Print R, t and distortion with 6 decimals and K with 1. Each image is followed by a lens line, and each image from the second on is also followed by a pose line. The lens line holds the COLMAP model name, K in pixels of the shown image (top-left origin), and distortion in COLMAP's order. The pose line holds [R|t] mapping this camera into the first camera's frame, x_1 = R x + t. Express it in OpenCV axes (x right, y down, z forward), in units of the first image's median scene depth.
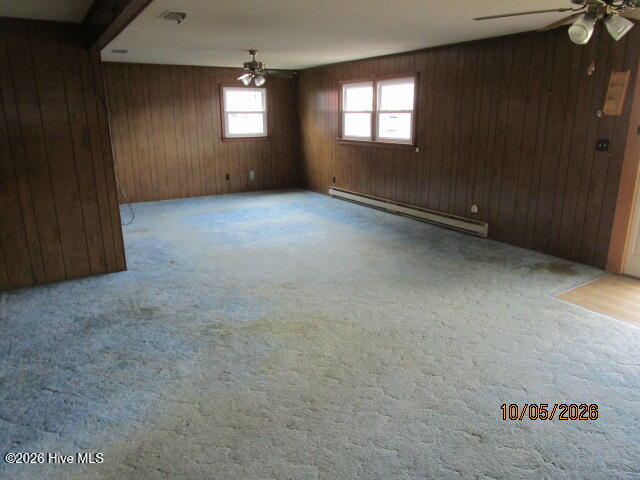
lens RADIAL K [[463.5, 0, 320.0], [0, 463.5, 240.0], [0, 0, 1]] dist [-0.005065, -0.002286]
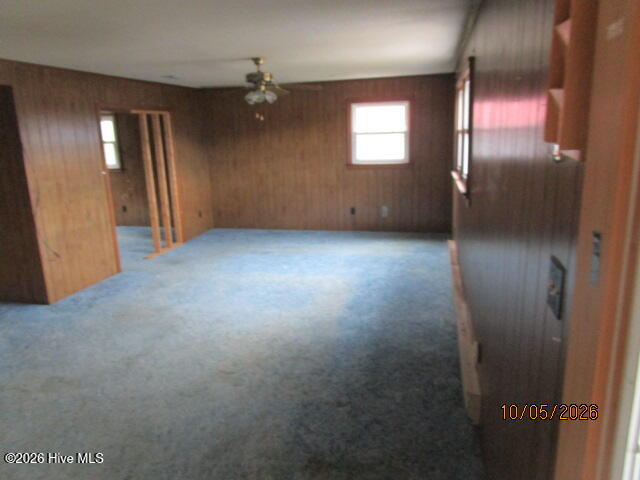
lens RADIAL K [[463.5, 0, 320.0], [0, 463.5, 240.0], [0, 0, 1]] dist [-0.005065, -0.002286]
pose [[0.697246, 0.143478, -0.702327, 0.358391], [-0.161380, 0.986031, 0.041224, -0.112594], [0.698431, 0.084598, 0.710660, 0.385566]]
